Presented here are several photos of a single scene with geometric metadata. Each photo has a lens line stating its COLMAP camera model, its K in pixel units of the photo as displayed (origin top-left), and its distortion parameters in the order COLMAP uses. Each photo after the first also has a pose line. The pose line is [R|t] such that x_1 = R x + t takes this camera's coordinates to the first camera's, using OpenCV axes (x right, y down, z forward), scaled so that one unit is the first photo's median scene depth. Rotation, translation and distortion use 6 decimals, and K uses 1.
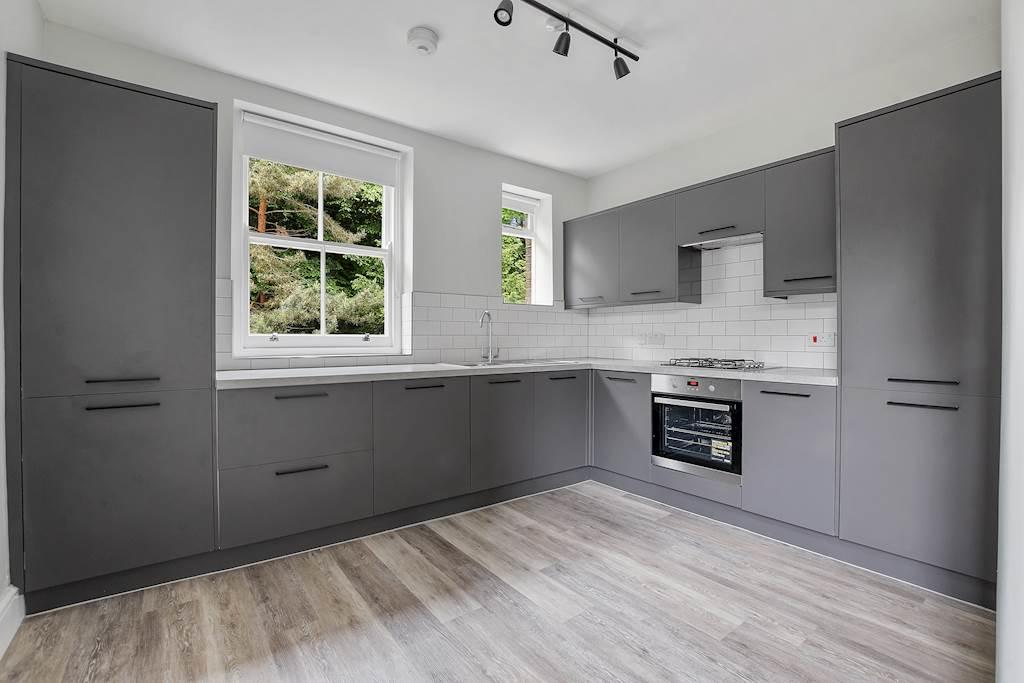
lens RADIAL K [[448.9, 0, 514.1], [0, 448.9, 339.5], [0, 0, 1]] dist [-0.018894, 0.000393]
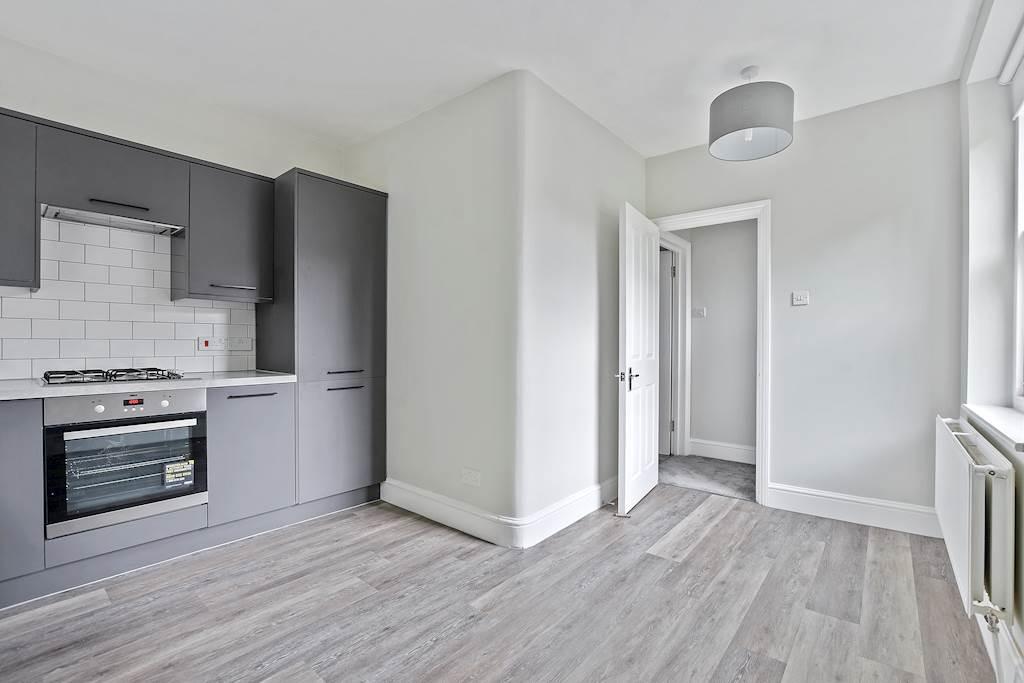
lens RADIAL K [[448.9, 0, 514.3], [0, 448.9, 343.7], [0, 0, 1]] dist [-0.018894, 0.000393]
pose [[-0.187671, -0.006939, 0.982207, -0.541958], [-0.001523, 0.999976, 0.006774, -0.009235], [-0.982231, -0.000224, -0.187677, 0.576475]]
